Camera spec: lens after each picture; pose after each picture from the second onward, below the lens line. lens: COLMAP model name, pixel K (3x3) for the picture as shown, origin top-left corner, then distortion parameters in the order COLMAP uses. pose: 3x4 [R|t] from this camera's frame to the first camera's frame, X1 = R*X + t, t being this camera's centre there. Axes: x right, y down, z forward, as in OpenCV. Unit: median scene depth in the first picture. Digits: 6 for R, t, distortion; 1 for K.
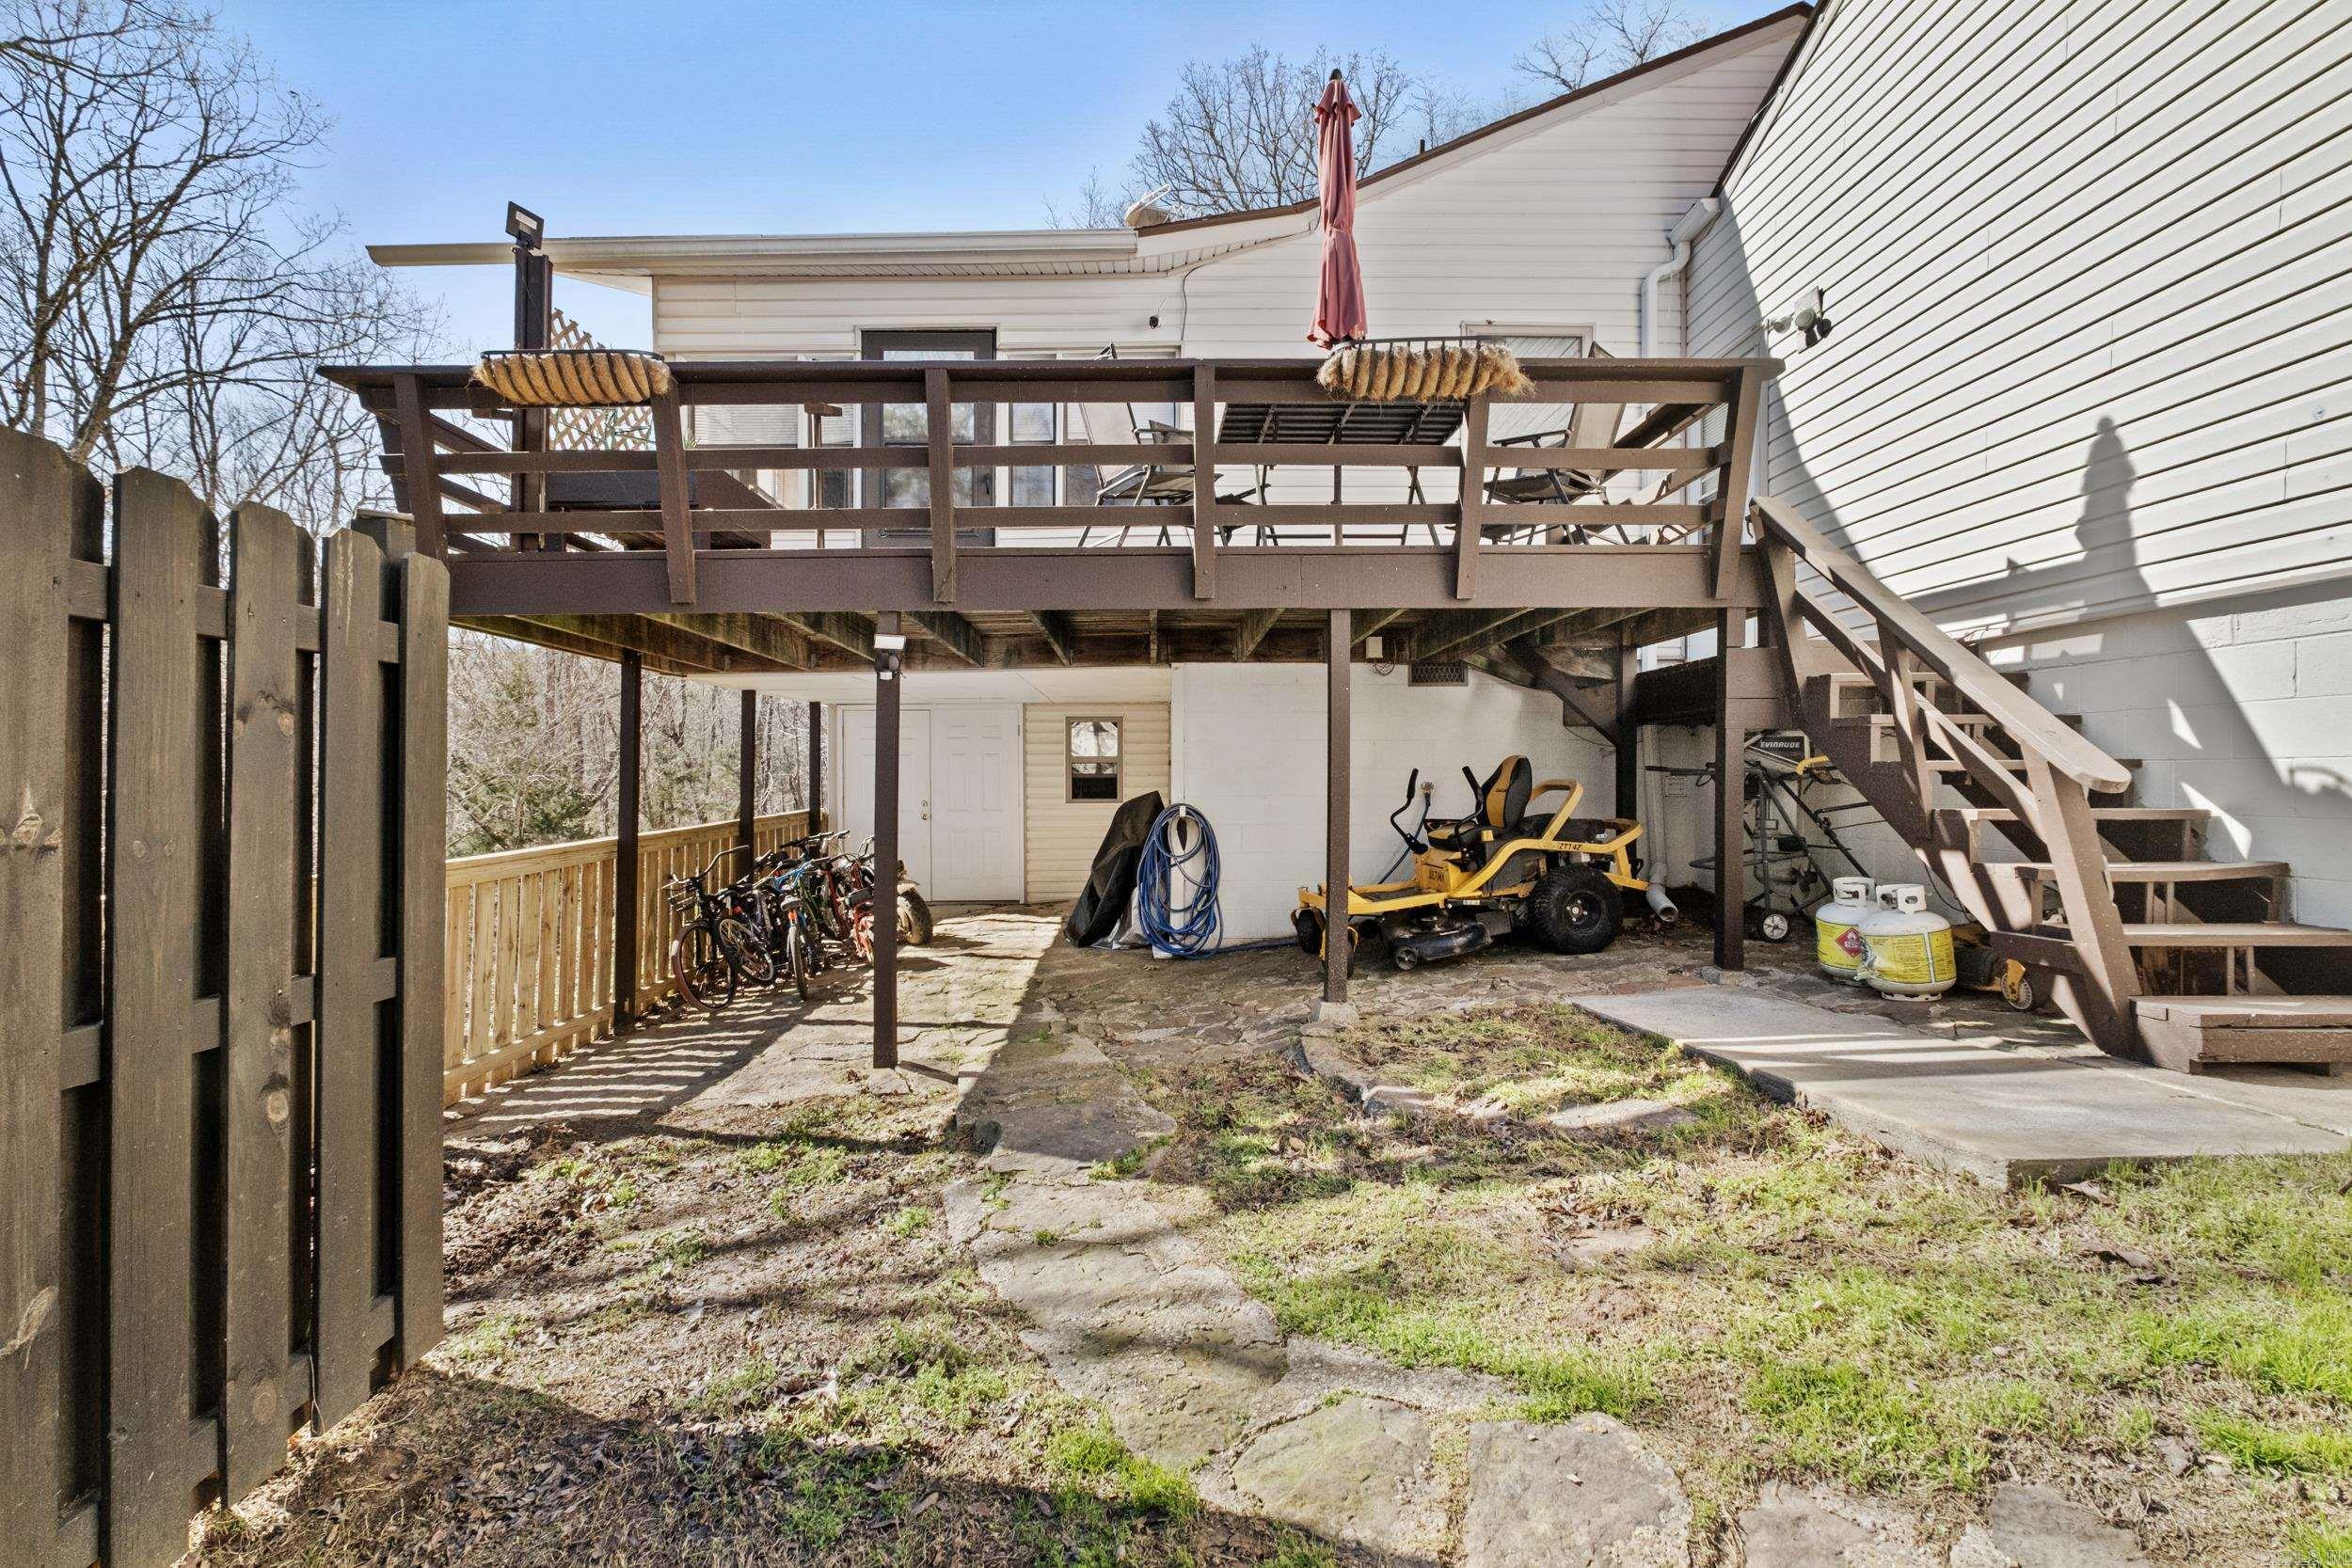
lens RADIAL K [[1001.4, 0, 1166.9], [0, 1001.4, 780.9], [0, 0, 1]] dist [-0.007153, -0.000470]
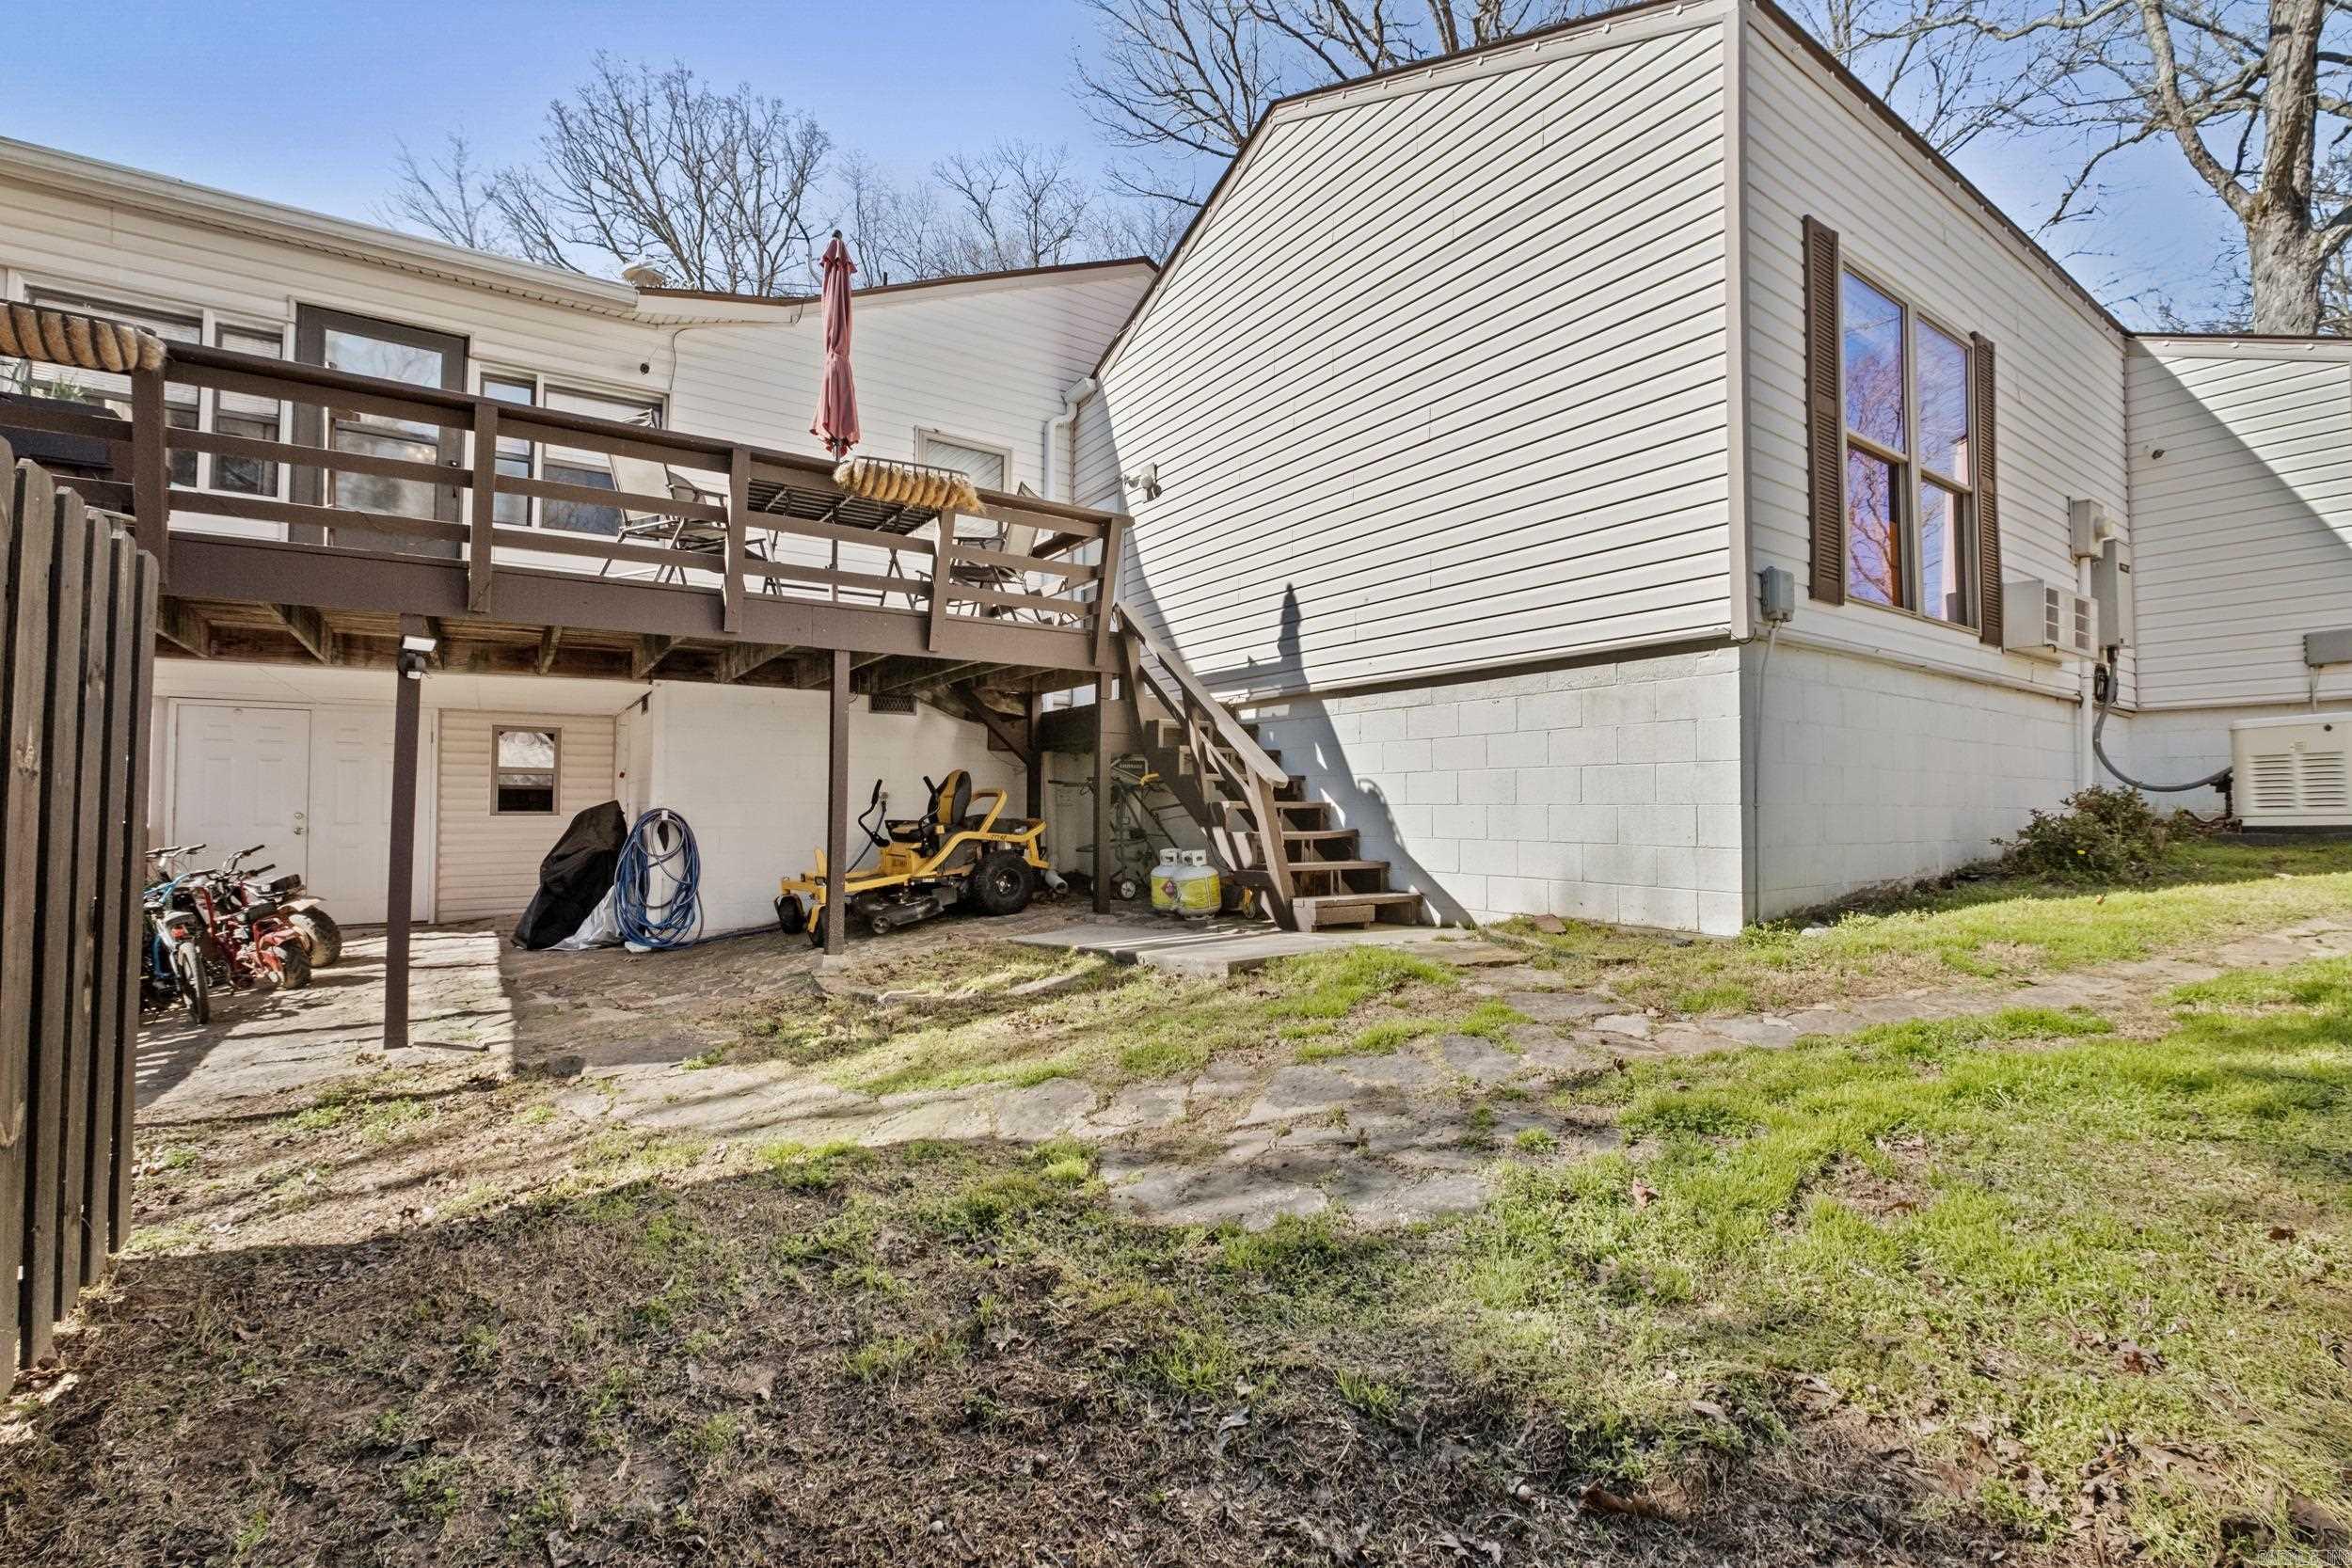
lens RADIAL K [[1001.4, 0, 1166.9], [0, 1001.4, 780.9], [0, 0, 1]] dist [-0.007153, -0.000470]
pose [[0.832818, 0.018747, 0.553230, -0.192307], [-0.001487, 0.999499, -0.031631, 0.038559], [-0.553545, 0.025521, 0.832428, -0.312830]]
